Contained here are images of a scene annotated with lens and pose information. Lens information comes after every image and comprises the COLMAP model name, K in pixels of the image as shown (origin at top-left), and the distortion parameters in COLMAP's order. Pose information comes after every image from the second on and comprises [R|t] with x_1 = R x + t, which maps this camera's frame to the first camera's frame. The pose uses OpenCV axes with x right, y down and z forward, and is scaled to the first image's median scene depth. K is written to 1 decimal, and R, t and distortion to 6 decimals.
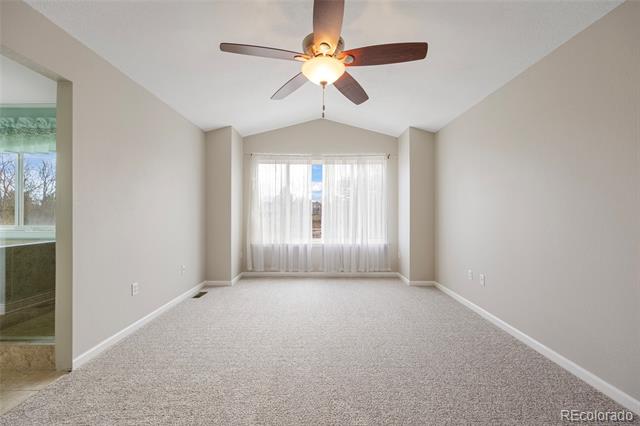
lens RADIAL K [[266.6, 0, 319.7], [0, 266.6, 209.3], [0, 0, 1]] dist [0.002618, 0.000317]
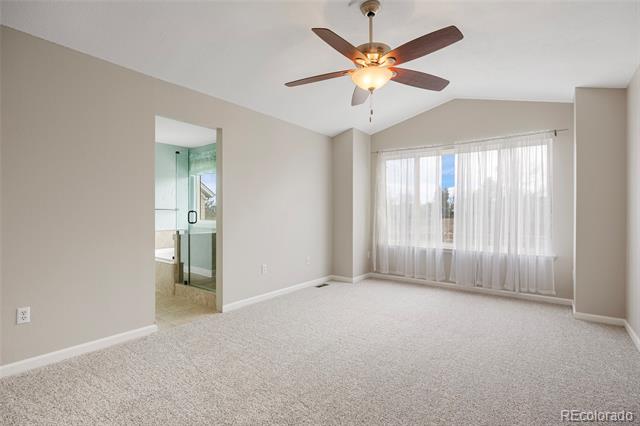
lens RADIAL K [[339.8, 0, 323.7], [0, 339.8, 205.6], [0, 0, 1]] dist [-0.001851, 0.000409]
pose [[0.779899, -0.010839, -0.625812, 0.364303], [0.006955, 0.999938, -0.008652, -0.001530], [0.625867, 0.002395, 0.779926, -0.085203]]
